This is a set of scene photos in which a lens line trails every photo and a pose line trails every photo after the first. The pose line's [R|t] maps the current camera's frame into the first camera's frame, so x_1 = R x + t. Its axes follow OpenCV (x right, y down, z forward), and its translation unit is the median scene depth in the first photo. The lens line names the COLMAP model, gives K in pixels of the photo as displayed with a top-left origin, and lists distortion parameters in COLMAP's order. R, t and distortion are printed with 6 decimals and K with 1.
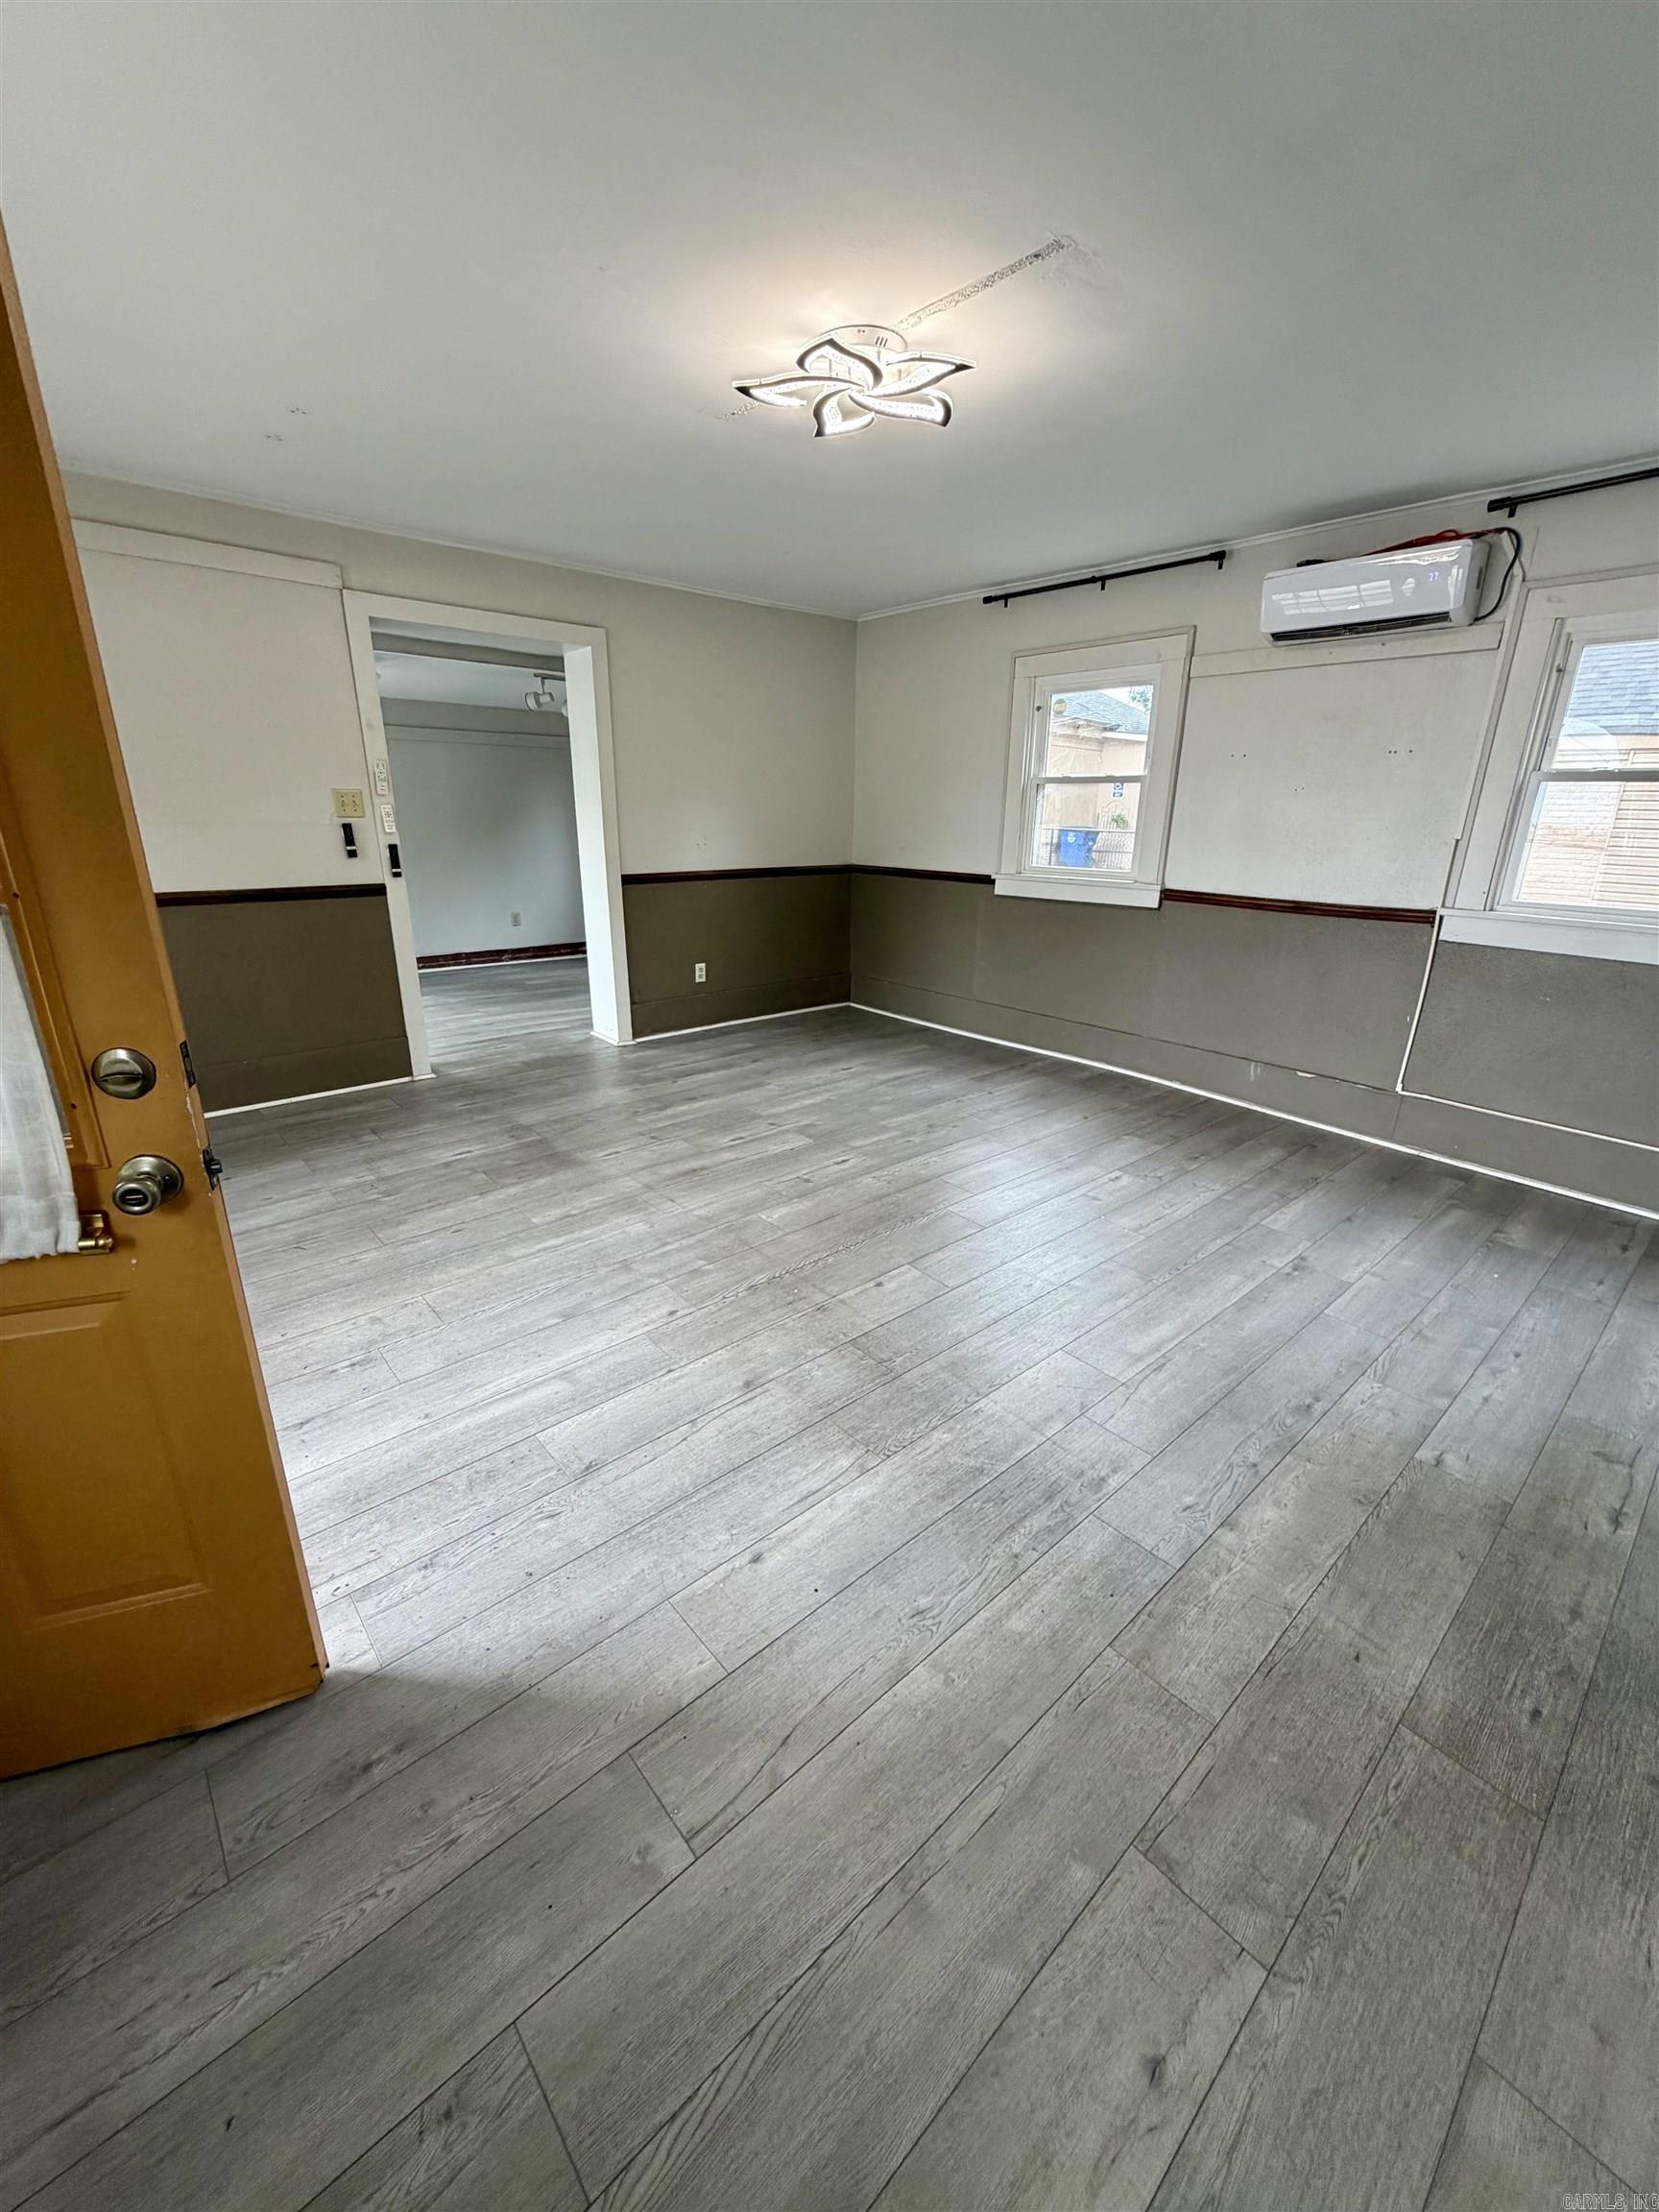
lens RADIAL K [[880.8, 0, 828.3], [0, 880.8, 1100.6], [0, 0, 1]] dist [0.000183, -0.000145]
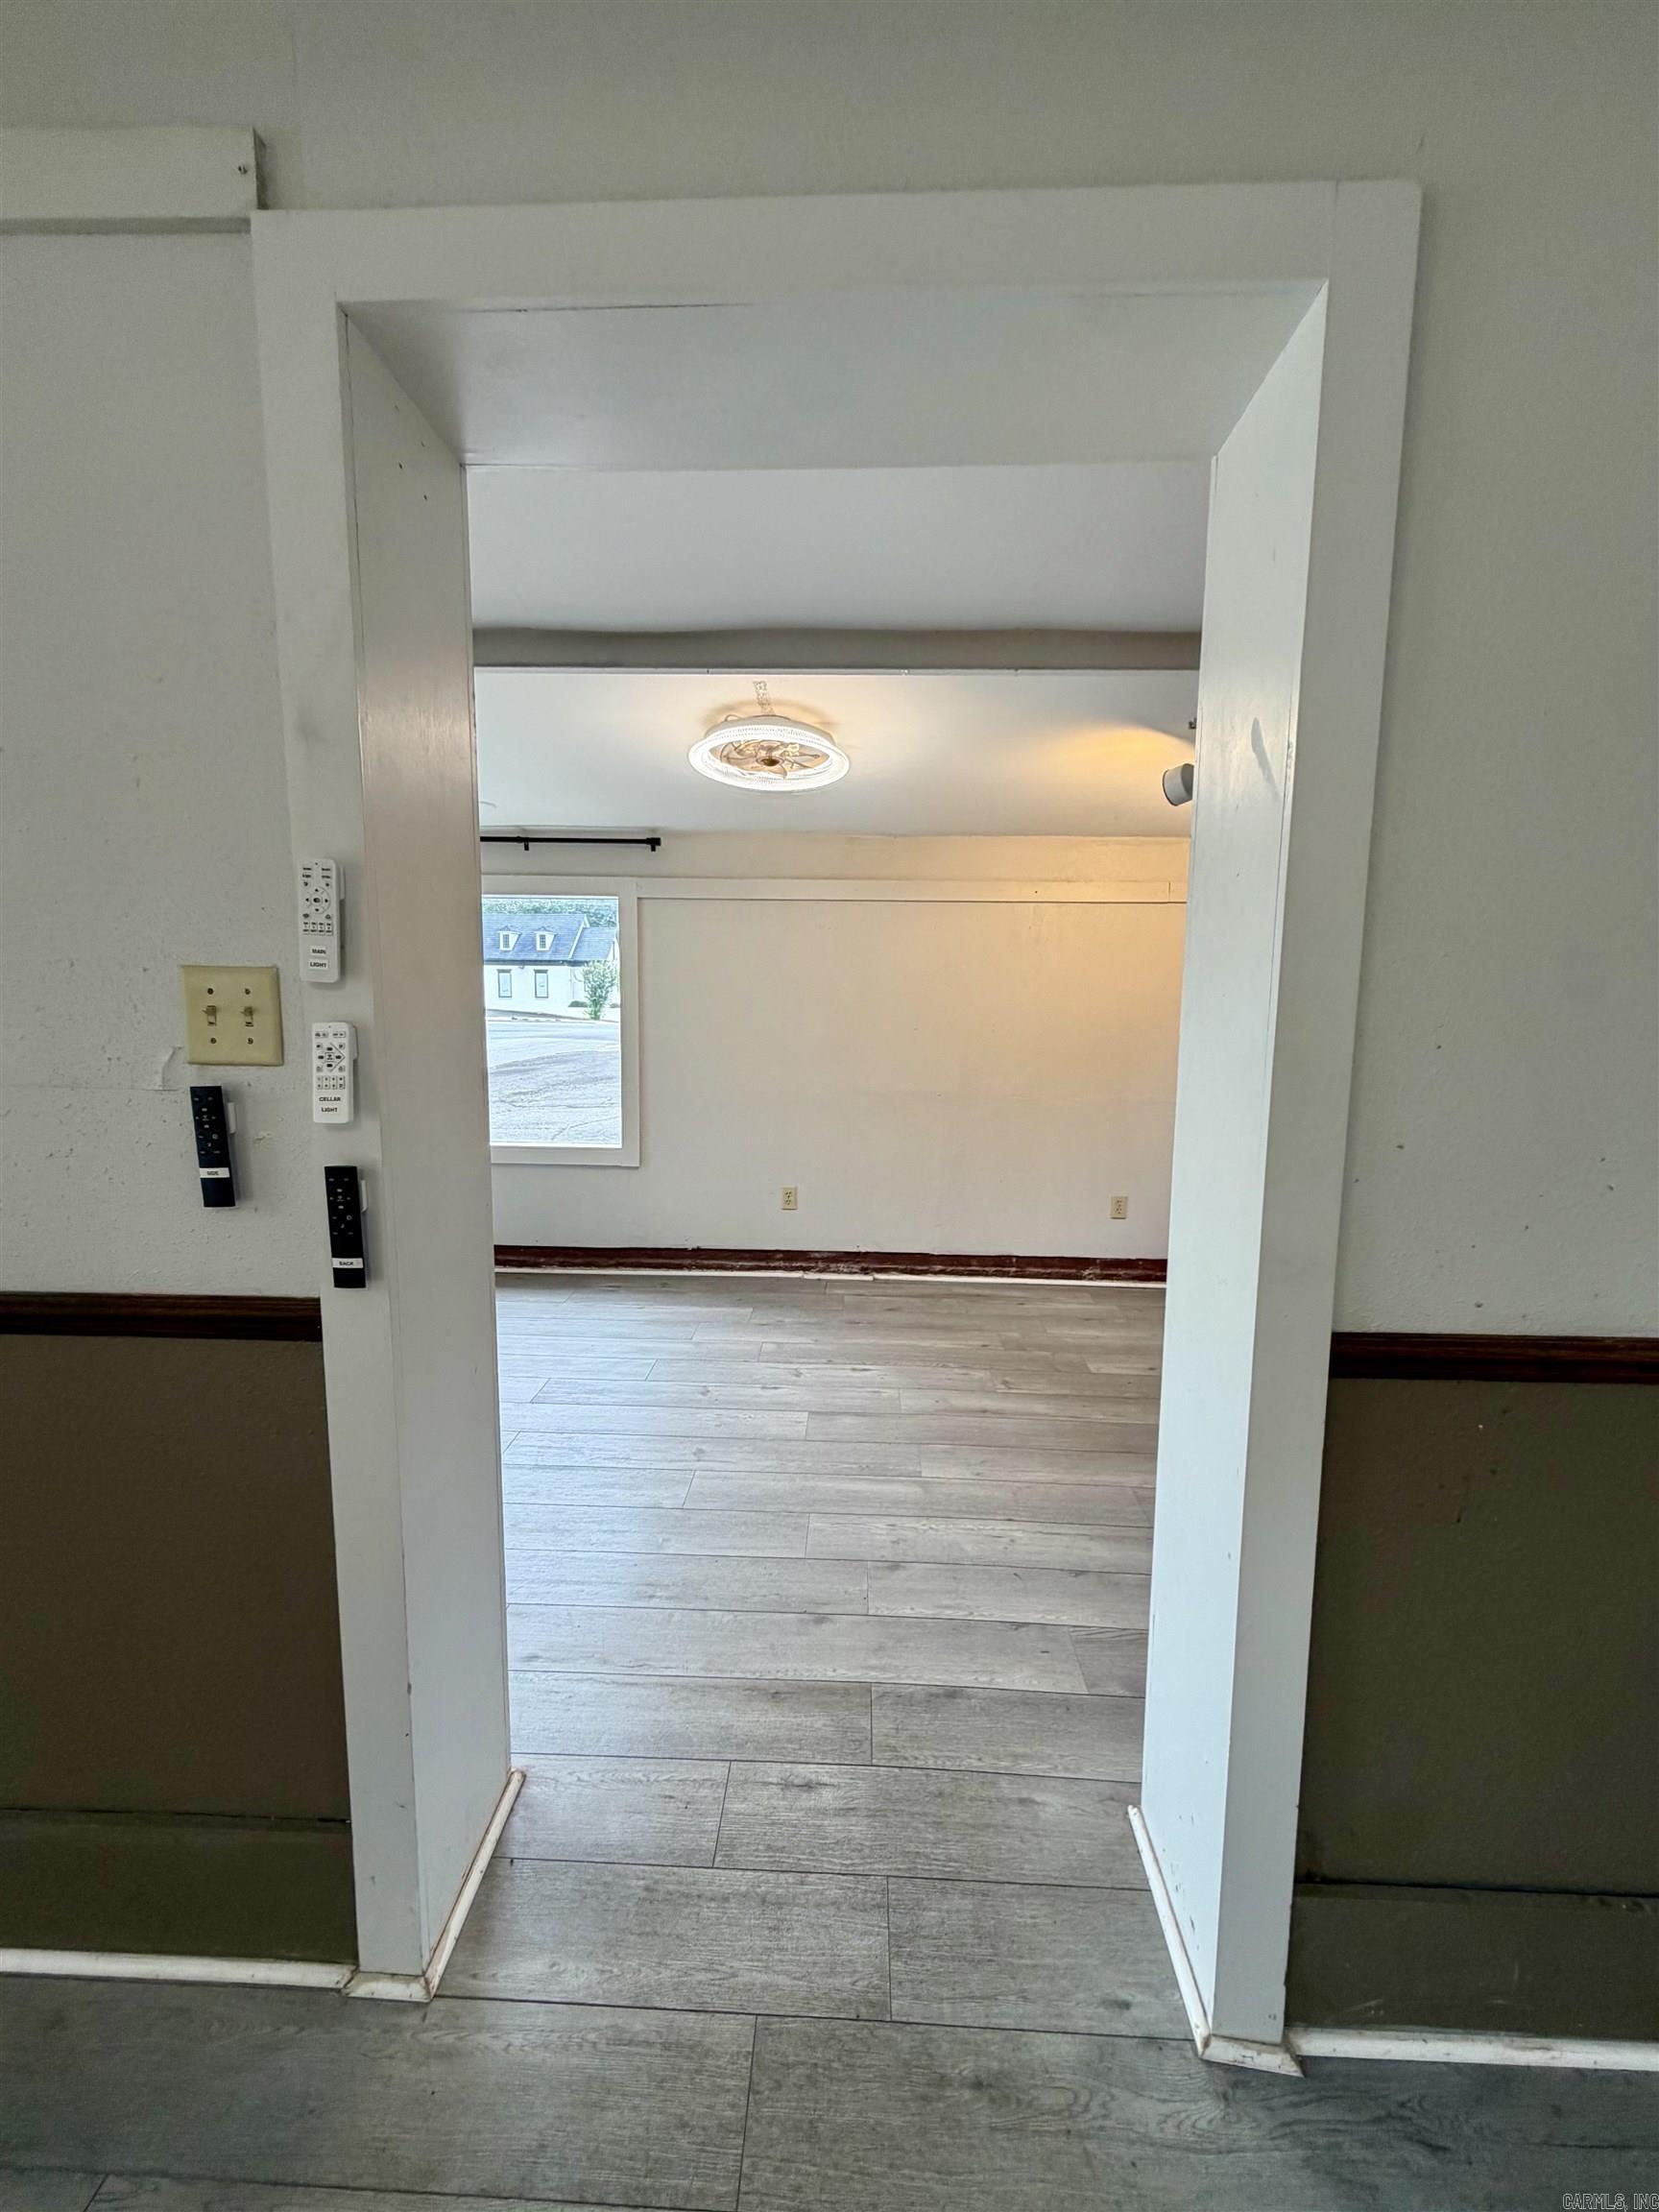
lens RADIAL K [[880.8, 0, 828.3], [0, 880.8, 1100.6], [0, 0, 1]] dist [0.000183, -0.000145]
pose [[0.720172, 0.077499, -0.689453, -0.238344], [-0.220497, 0.967786, -0.121536, -0.340892], [0.657824, 0.239549, 0.714061, 0.994879]]
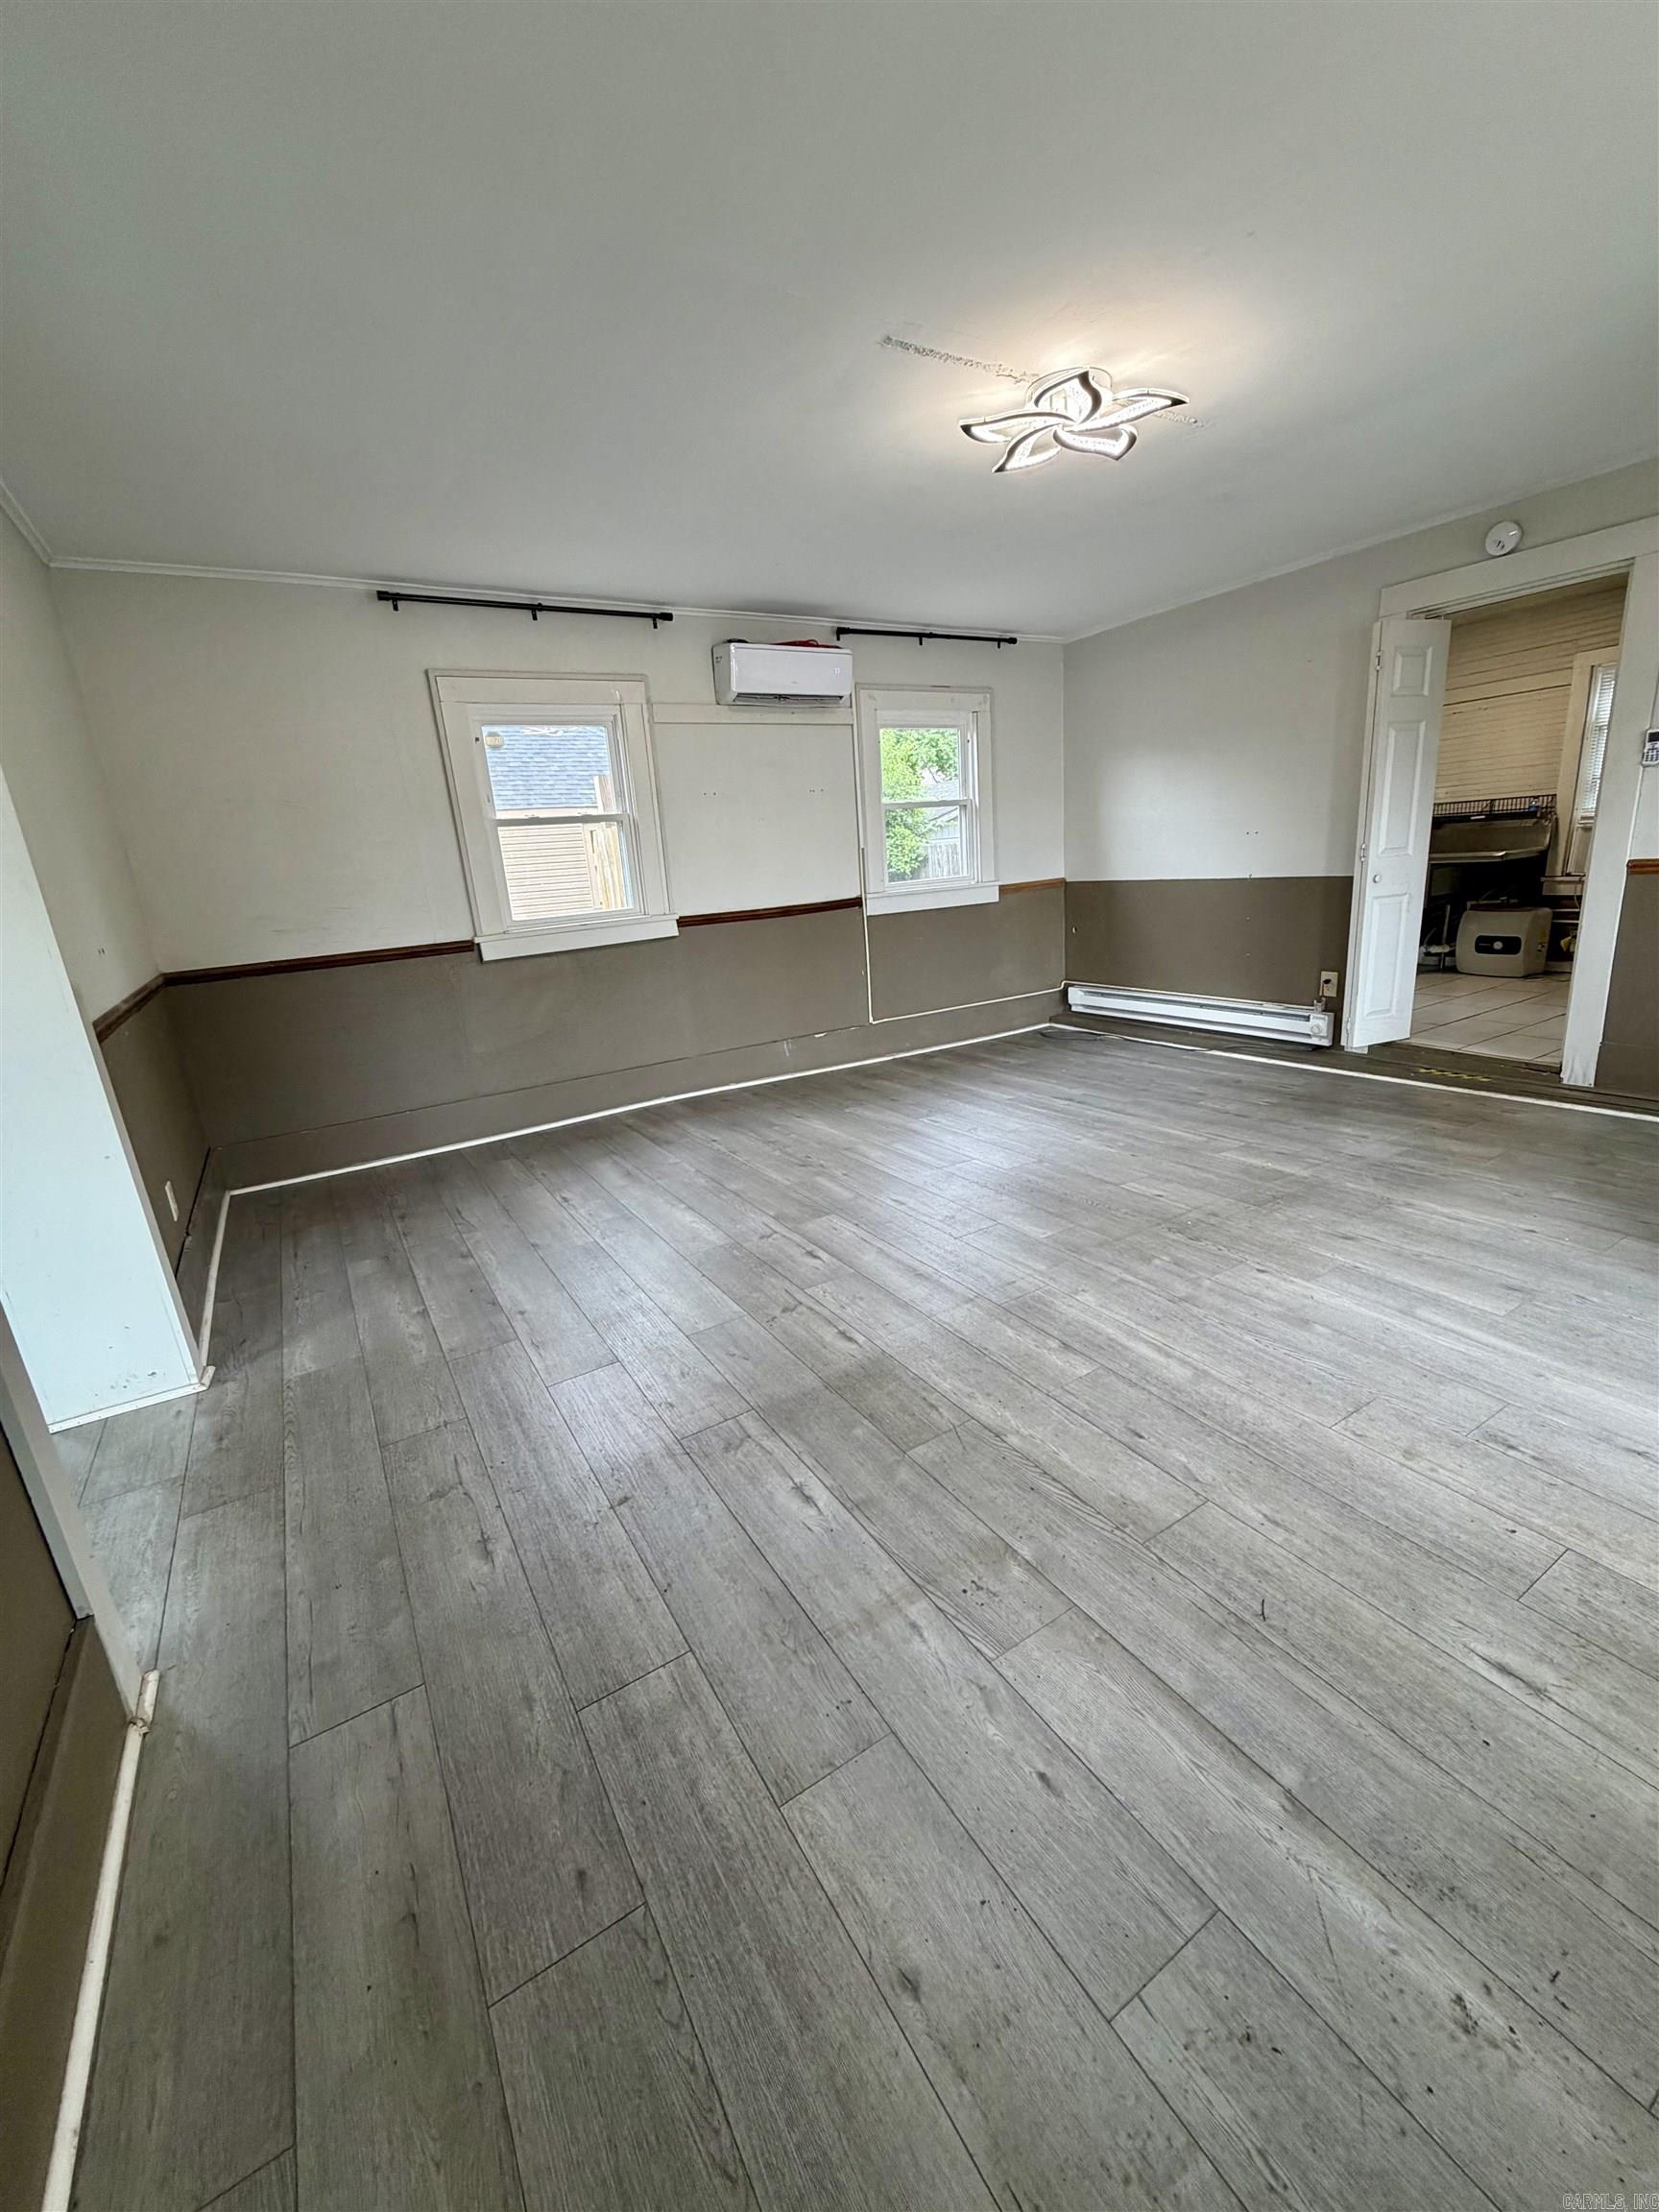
lens RADIAL K [[880.8, 0, 828.3], [0, 880.8, 1100.6], [0, 0, 1]] dist [0.000183, -0.000145]
pose [[0.173820, -0.292147, 0.940445, -0.782764], [0.384727, 0.899234, 0.208237, -0.230890], [-0.906516, 0.325619, 0.268701, 0.746038]]
